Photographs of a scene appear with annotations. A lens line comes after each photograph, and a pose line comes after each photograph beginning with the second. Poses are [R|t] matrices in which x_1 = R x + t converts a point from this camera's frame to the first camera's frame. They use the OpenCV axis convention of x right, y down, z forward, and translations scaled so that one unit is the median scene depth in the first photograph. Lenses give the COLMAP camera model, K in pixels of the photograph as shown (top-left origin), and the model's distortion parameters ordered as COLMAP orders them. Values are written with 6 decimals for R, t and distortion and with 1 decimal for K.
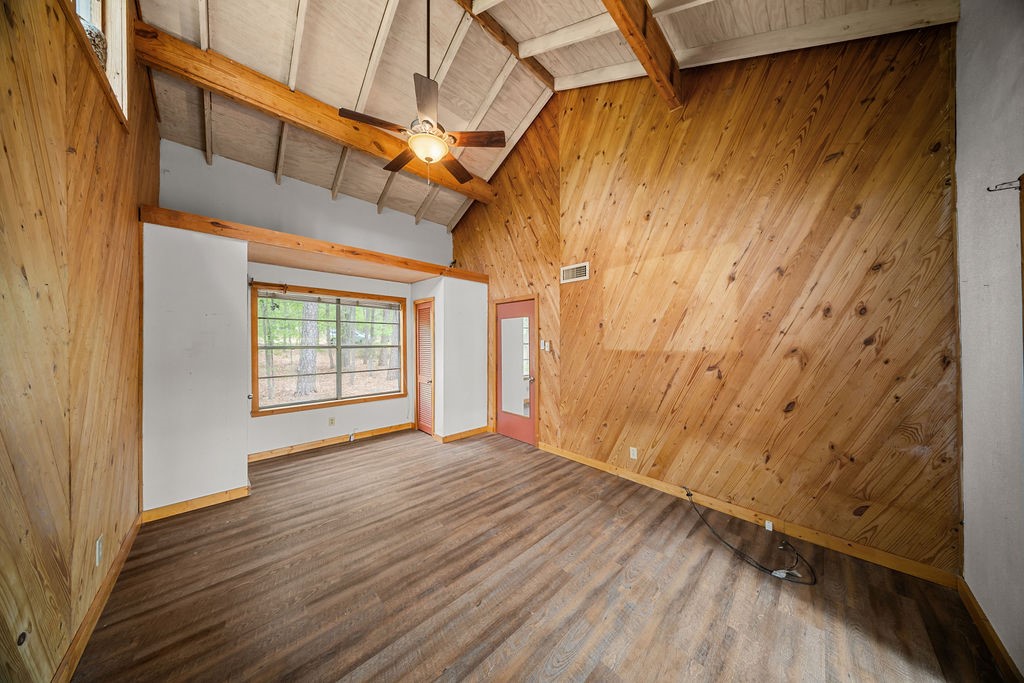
lens RADIAL K [[300.5, 0, 514.3], [0, 300.5, 338.2], [0, 0, 1]] dist [0.008076, -0.003661]
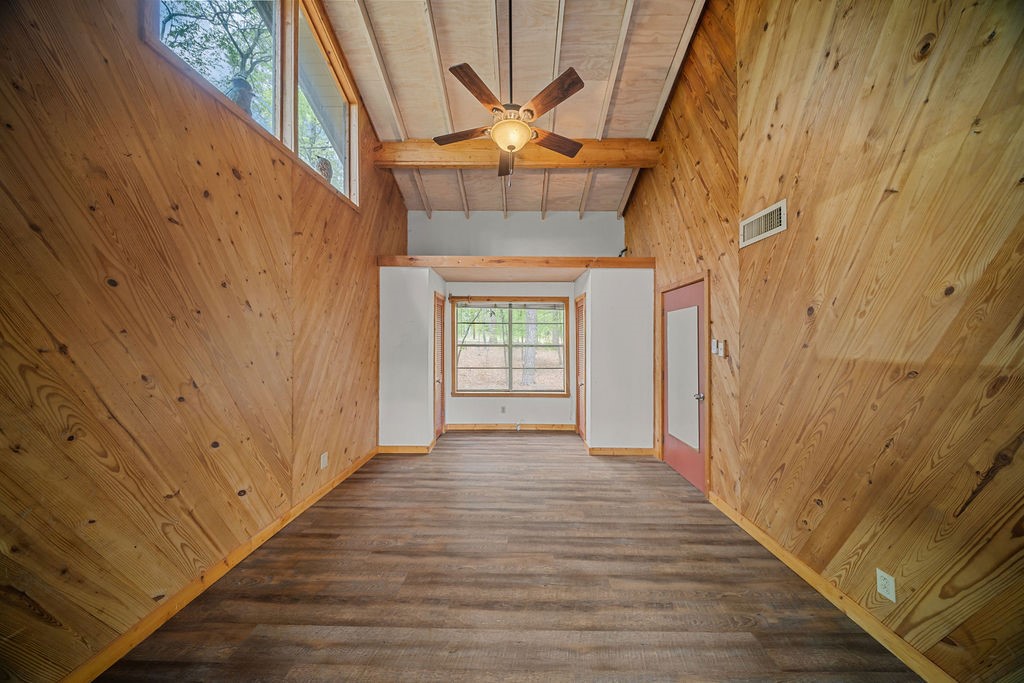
lens RADIAL K [[300.5, 0, 514.3], [0, 300.5, 338.2], [0, 0, 1]] dist [0.008076, -0.003661]
pose [[0.709396, -0.004079, -0.704799, 0.292153], [0.003642, 0.999991, -0.002122, 0.003949], [0.704801, -0.001061, 0.709404, 0.254505]]
